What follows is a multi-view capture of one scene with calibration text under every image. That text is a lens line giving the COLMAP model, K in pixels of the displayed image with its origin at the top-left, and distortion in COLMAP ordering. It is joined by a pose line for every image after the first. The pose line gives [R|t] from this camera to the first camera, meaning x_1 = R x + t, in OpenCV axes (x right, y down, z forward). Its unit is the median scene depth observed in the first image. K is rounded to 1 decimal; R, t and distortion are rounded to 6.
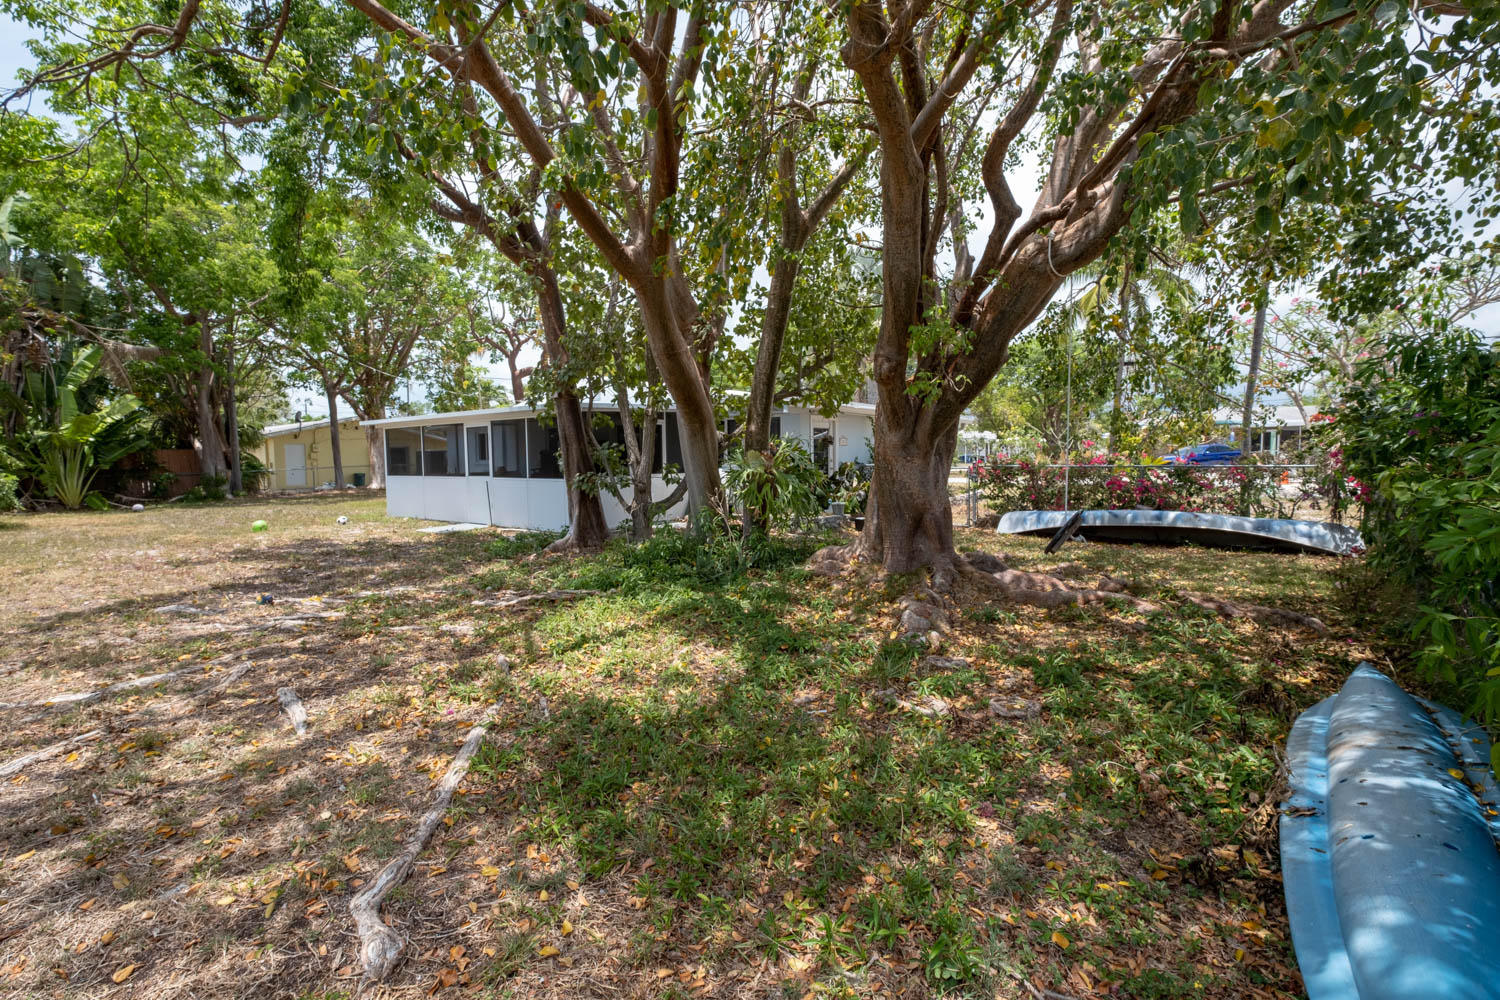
lens RADIAL K [[648.7, 0, 752.8], [0, 648.7, 489.3], [0, 0, 1]] dist [0.009225, -0.007878]
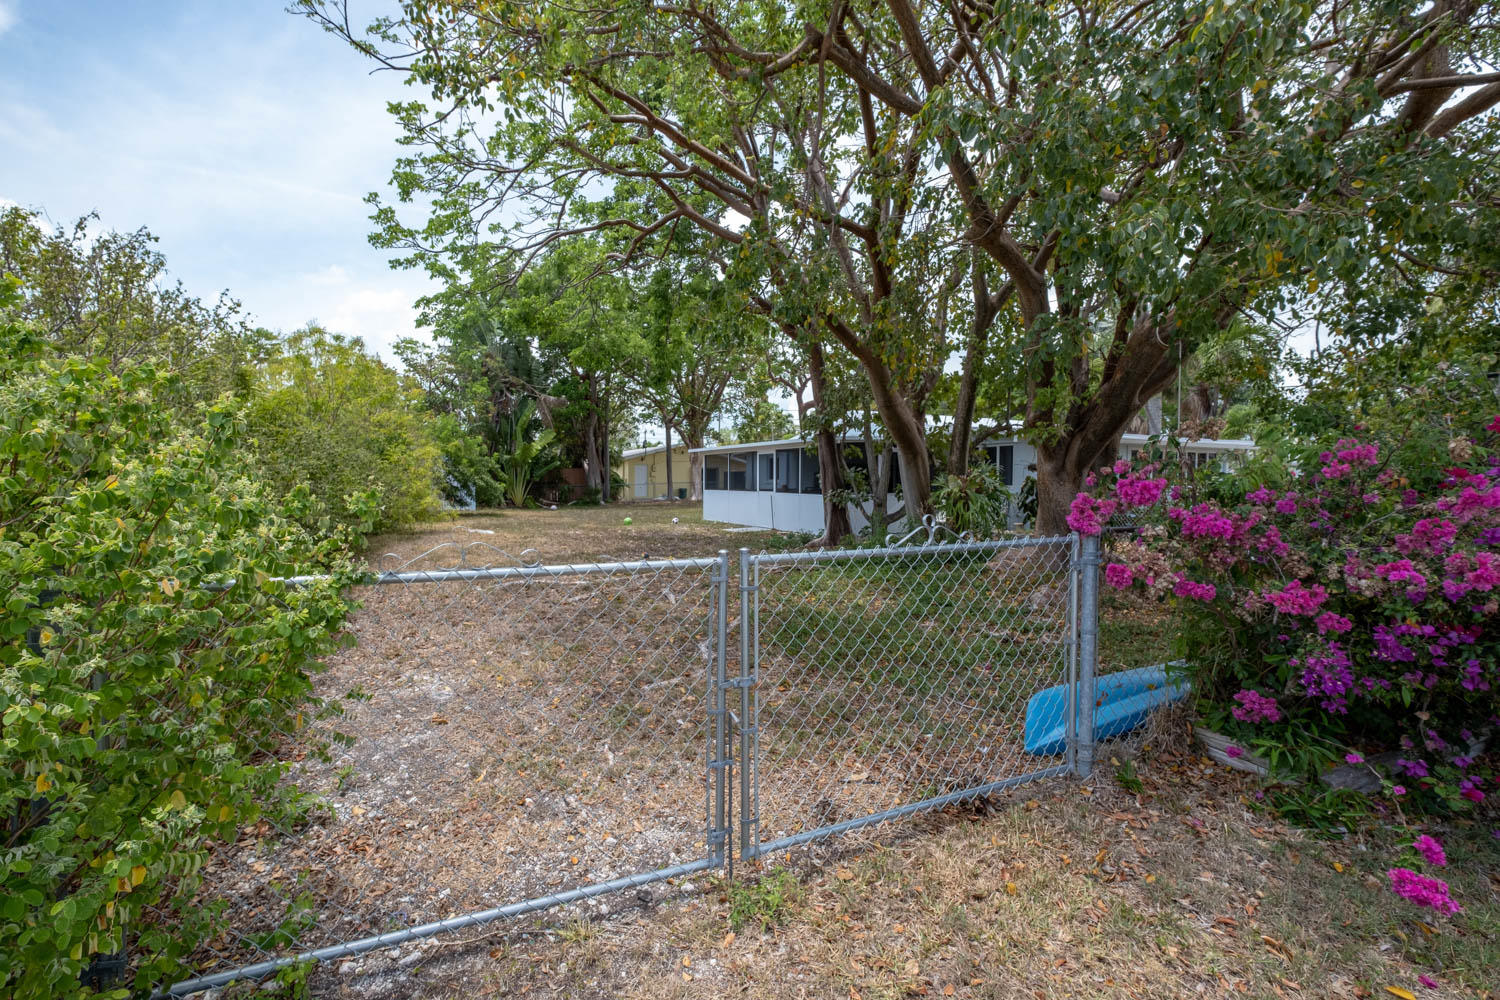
lens RADIAL K [[628.9, 0, 750.0], [0, 628.9, 500.0], [0, 0, 1]] dist [-0.018249, -0.004130]
pose [[0.906615, 0.031249, -0.420800, 0.183307], [-0.038101, 0.999243, -0.007885, 0.018688], [0.420235, 0.023182, 0.907119, -0.363916]]
